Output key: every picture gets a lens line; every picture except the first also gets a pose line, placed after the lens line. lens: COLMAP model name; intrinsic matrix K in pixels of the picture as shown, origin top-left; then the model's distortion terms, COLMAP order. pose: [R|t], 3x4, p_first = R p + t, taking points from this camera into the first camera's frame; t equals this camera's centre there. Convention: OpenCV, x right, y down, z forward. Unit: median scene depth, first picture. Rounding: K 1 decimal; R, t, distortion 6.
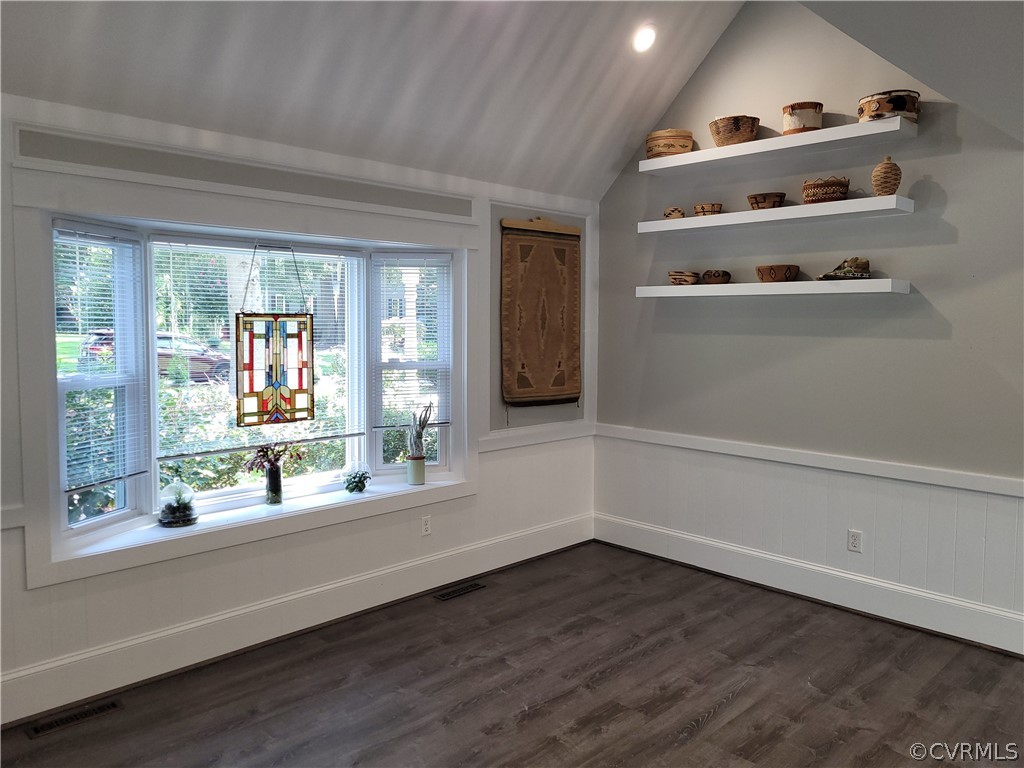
lens RADIAL K [[779.8, 0, 512.1], [0, 779.8, 375.1], [0, 0, 1]] dist [0.056812, -0.042747]
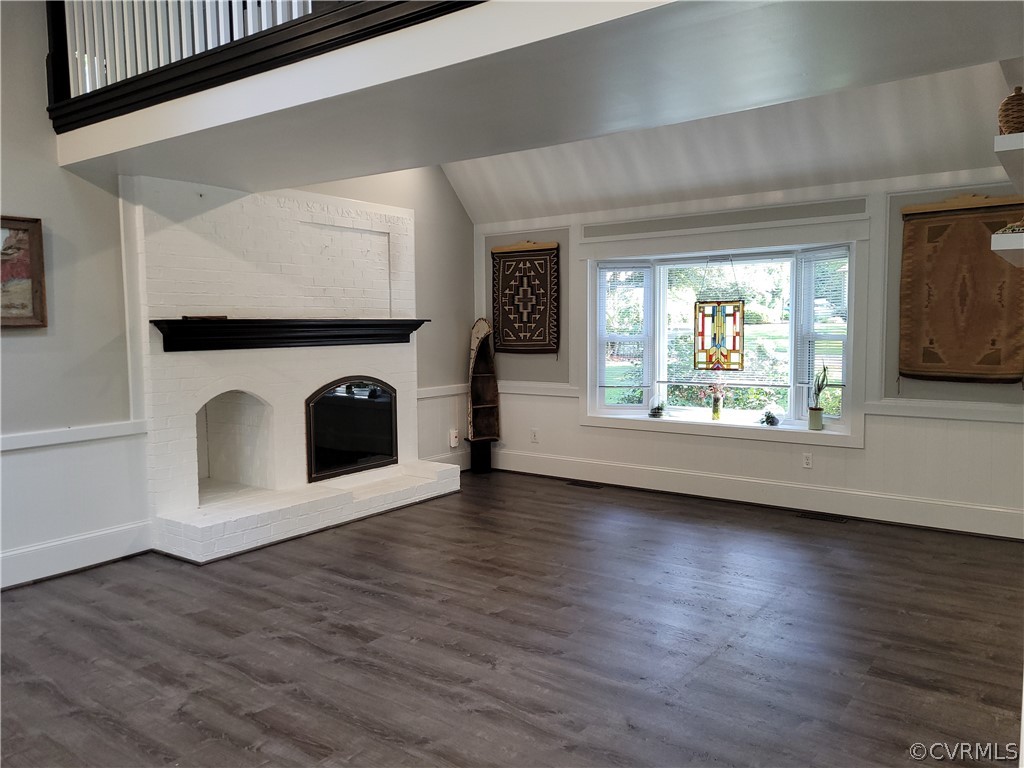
lens RADIAL K [[779.8, 0, 510.5], [0, 779.8, 386.2], [0, 0, 1]] dist [0.056812, -0.042747]
pose [[0.136105, 0.070283, -0.988198, 1.192054], [-0.060385, 0.996214, 0.062537, 0.019236], [0.988852, 0.051161, 0.139833, 0.349874]]
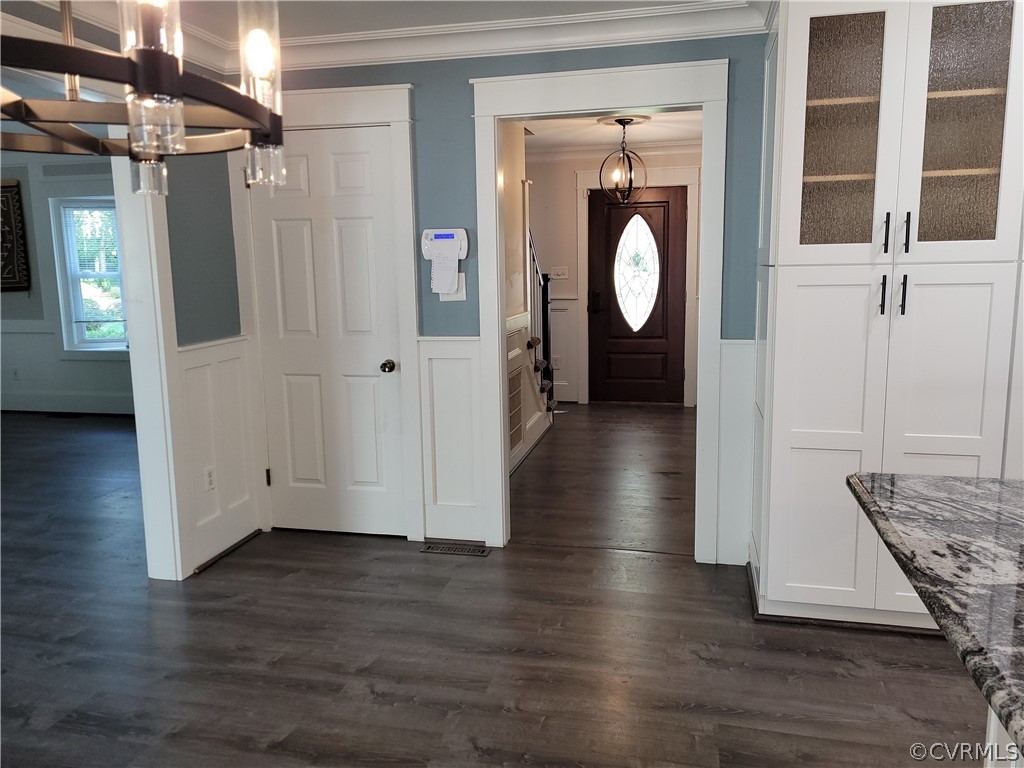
lens RADIAL K [[779.8, 0, 502.9], [0, 779.8, 374.1], [0, 0, 1]] dist [0.056812, -0.042747]
pose [[0.504971, 0.115068, -0.855432, 1.567544], [-0.042600, 0.993189, 0.108451, -0.003406], [0.862084, -0.018323, 0.506434, 0.700875]]
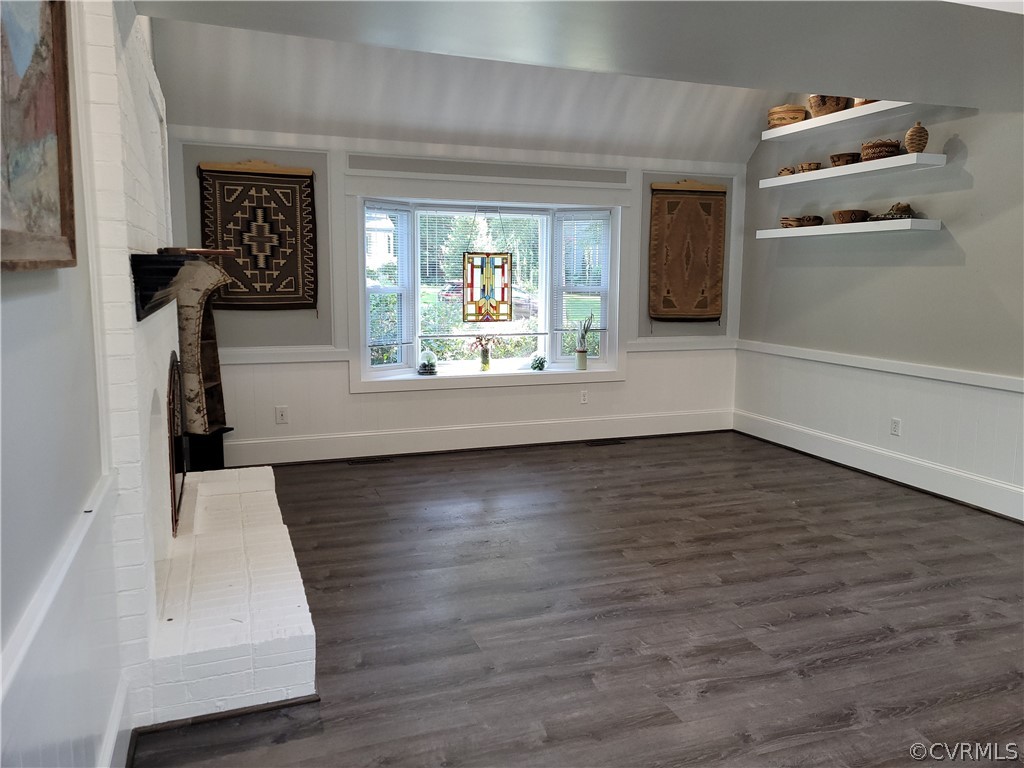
lens RADIAL K [[779.8, 0, 512.5], [0, 779.8, 383.2], [0, 0, 1]] dist [0.056812, -0.042747]
pose [[0.909069, 0.057523, -0.412656, 0.406994], [-0.030464, 0.996949, 0.071860, 0.069202], [0.415531, -0.052755, 0.908048, -0.434370]]
